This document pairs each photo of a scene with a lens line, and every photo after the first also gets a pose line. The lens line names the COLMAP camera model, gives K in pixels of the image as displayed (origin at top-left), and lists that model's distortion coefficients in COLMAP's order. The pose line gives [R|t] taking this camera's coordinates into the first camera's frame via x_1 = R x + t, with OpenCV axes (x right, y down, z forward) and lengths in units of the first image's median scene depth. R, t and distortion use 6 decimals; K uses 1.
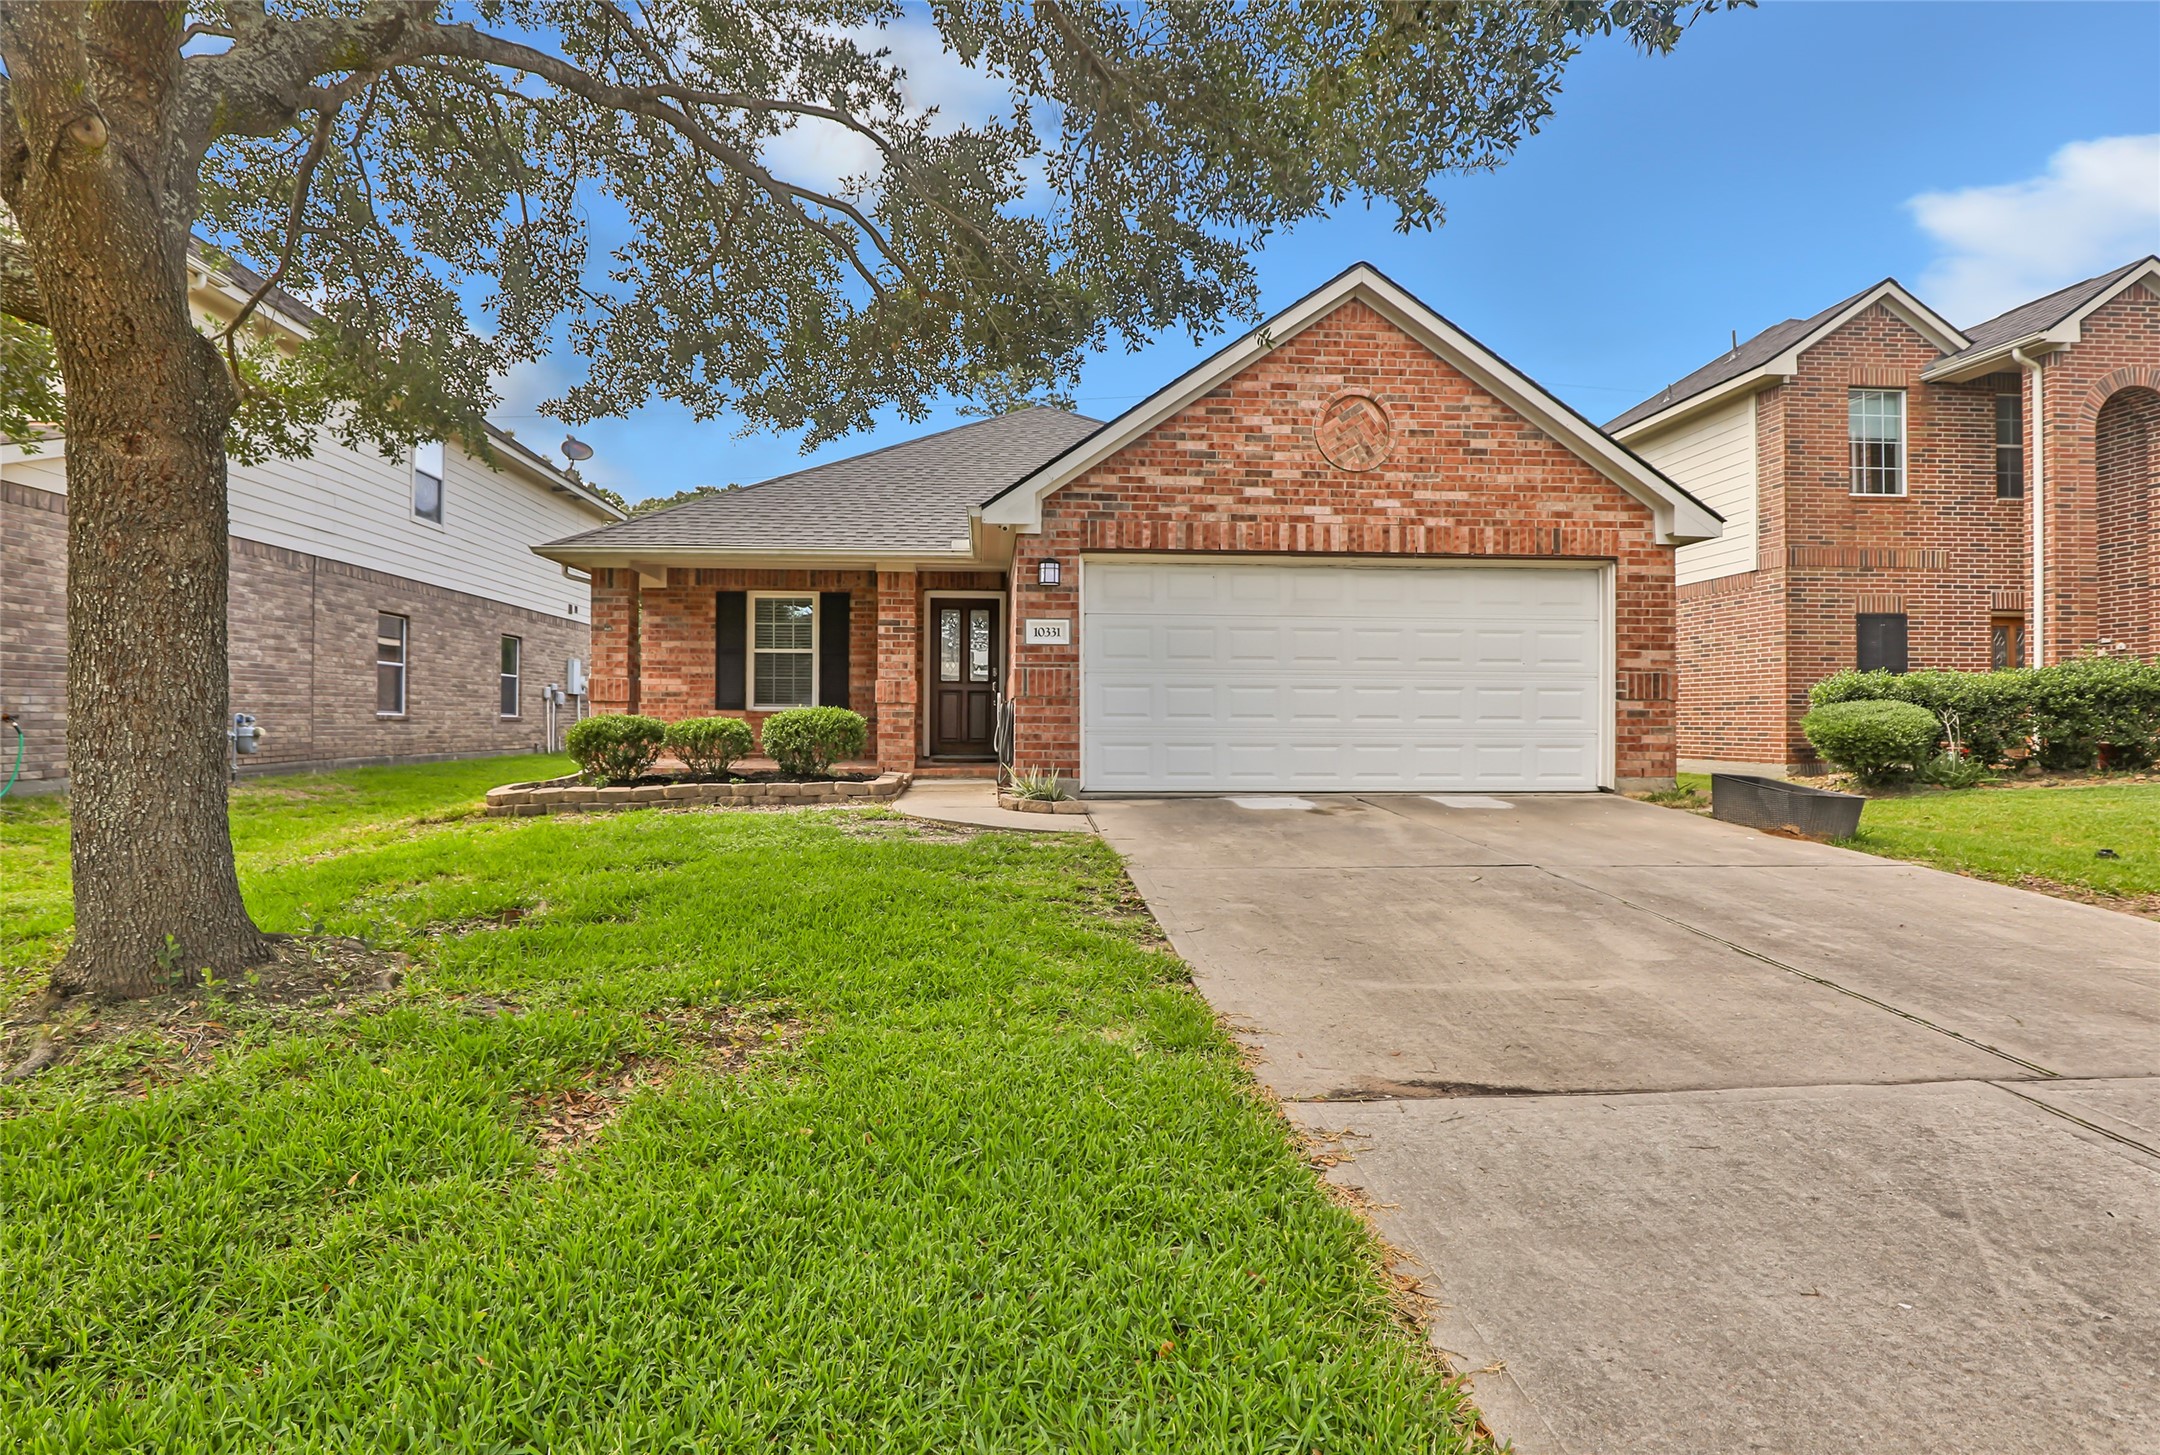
lens RADIAL K [[1003.8, 0, 1078.0], [0, 1003.8, 709.5], [0, 0, 1]] dist [0.012419, -0.001144]
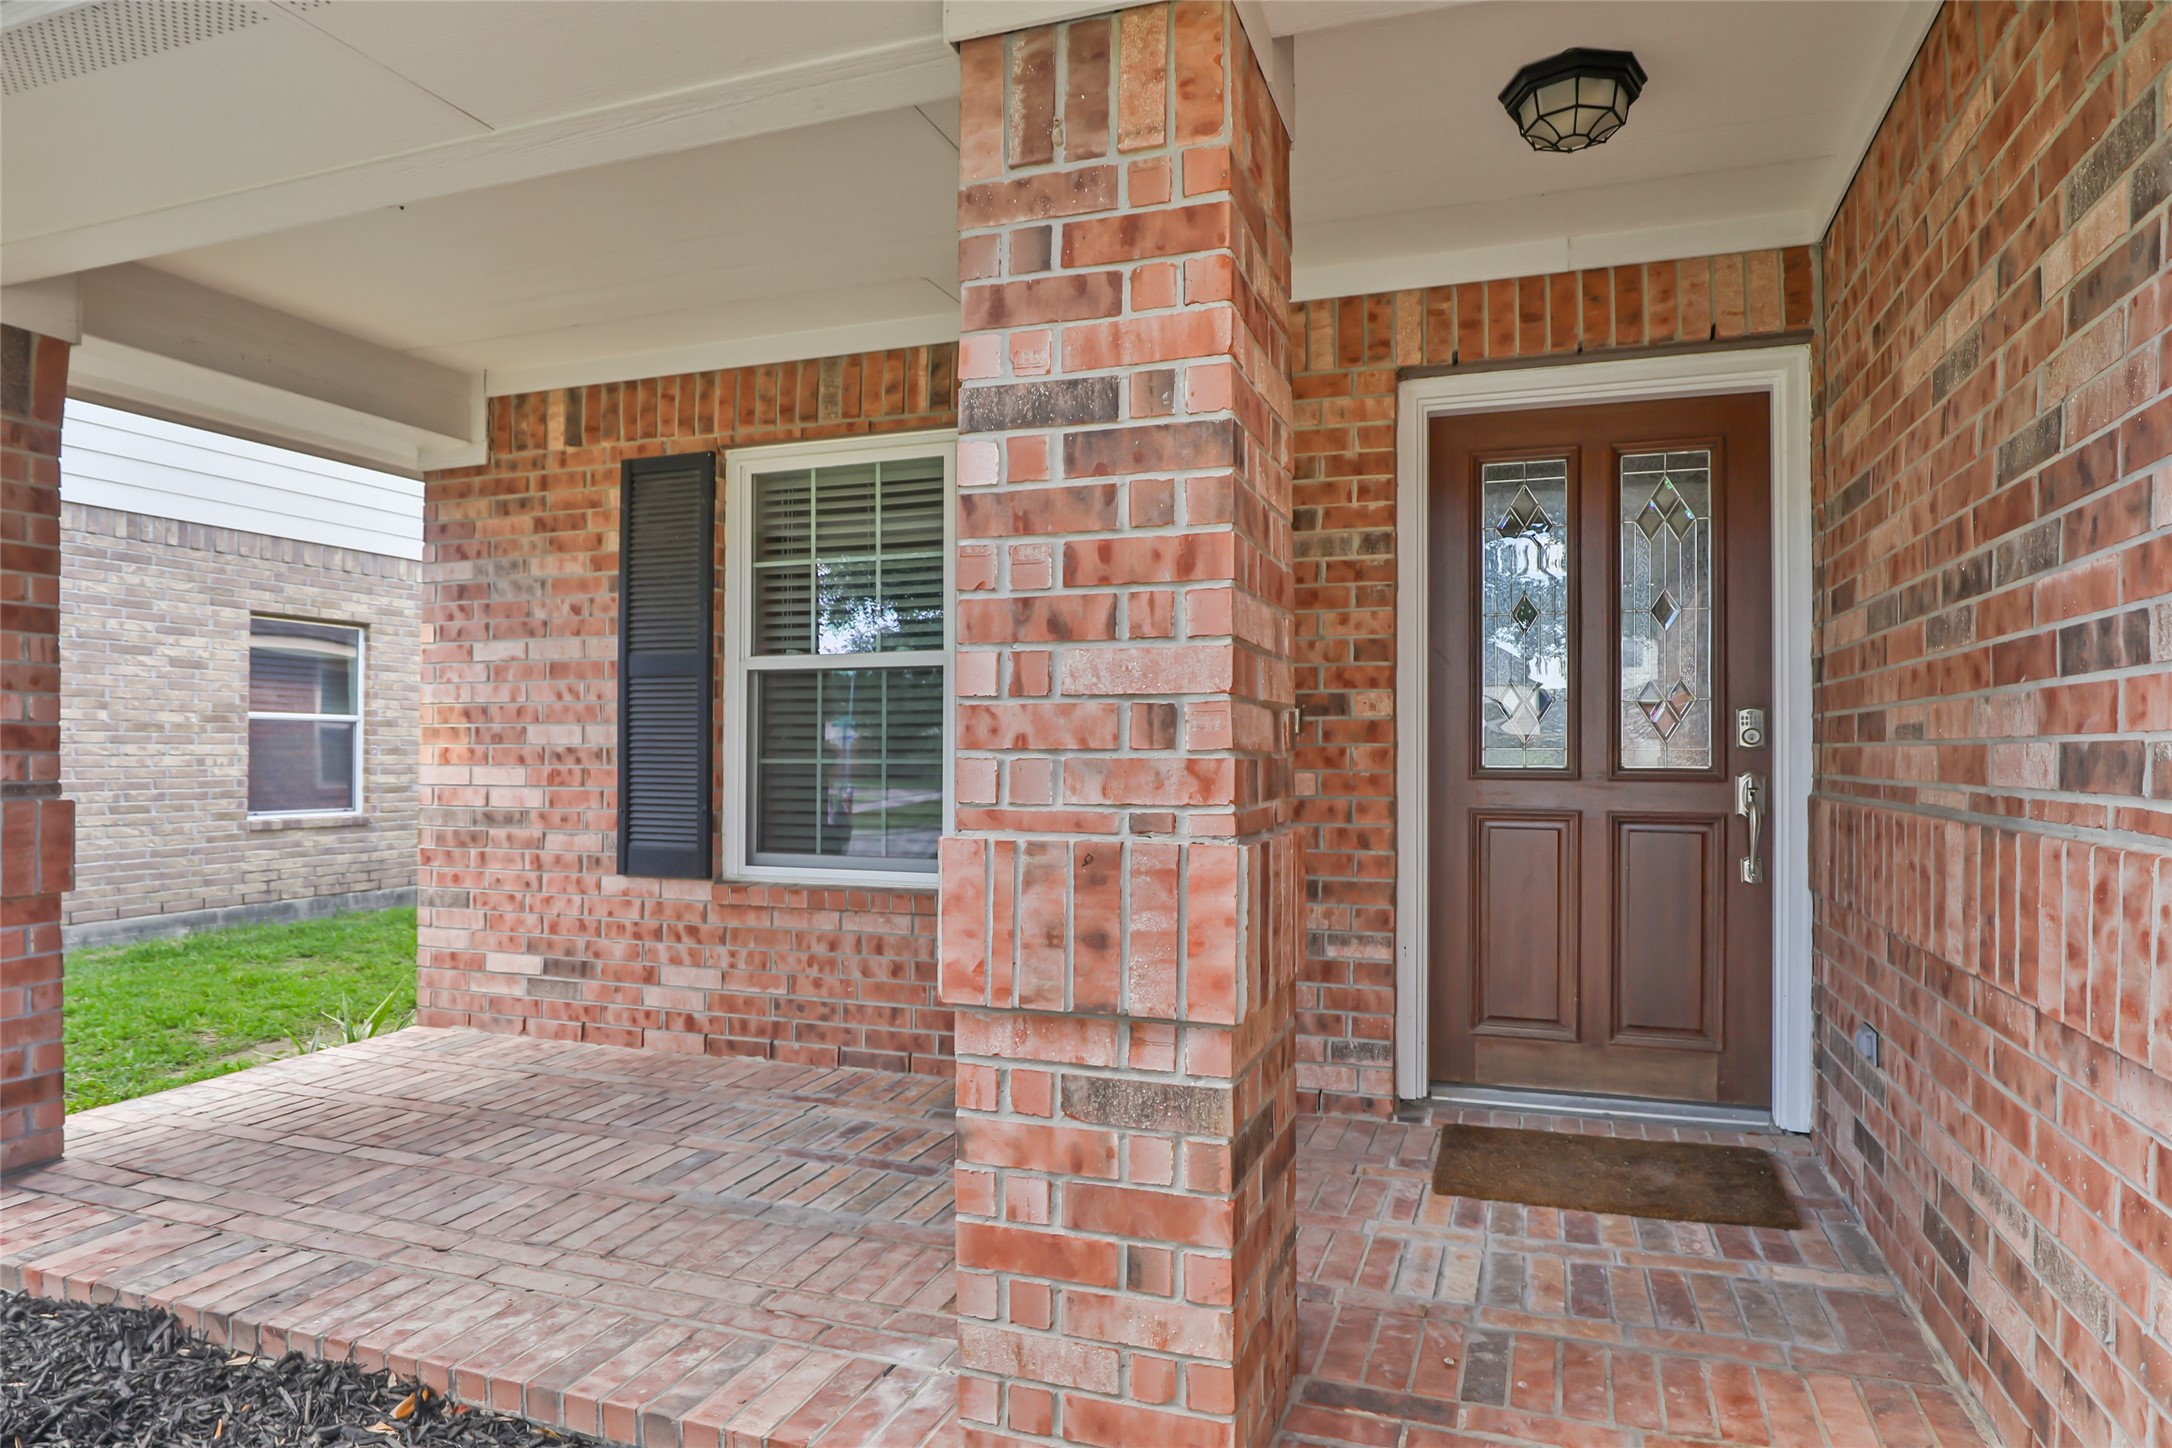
lens RADIAL K [[885.6, 0, 1083.6], [0, 885.6, 722.7], [0, 0, 1]] dist [-0.001164, -0.000034]
pose [[0.841185, -0.001724, -0.540744, -0.114004], [-0.003619, 0.999955, -0.008818, -0.041268], [0.540735, 0.009375, 0.841141, 0.862825]]
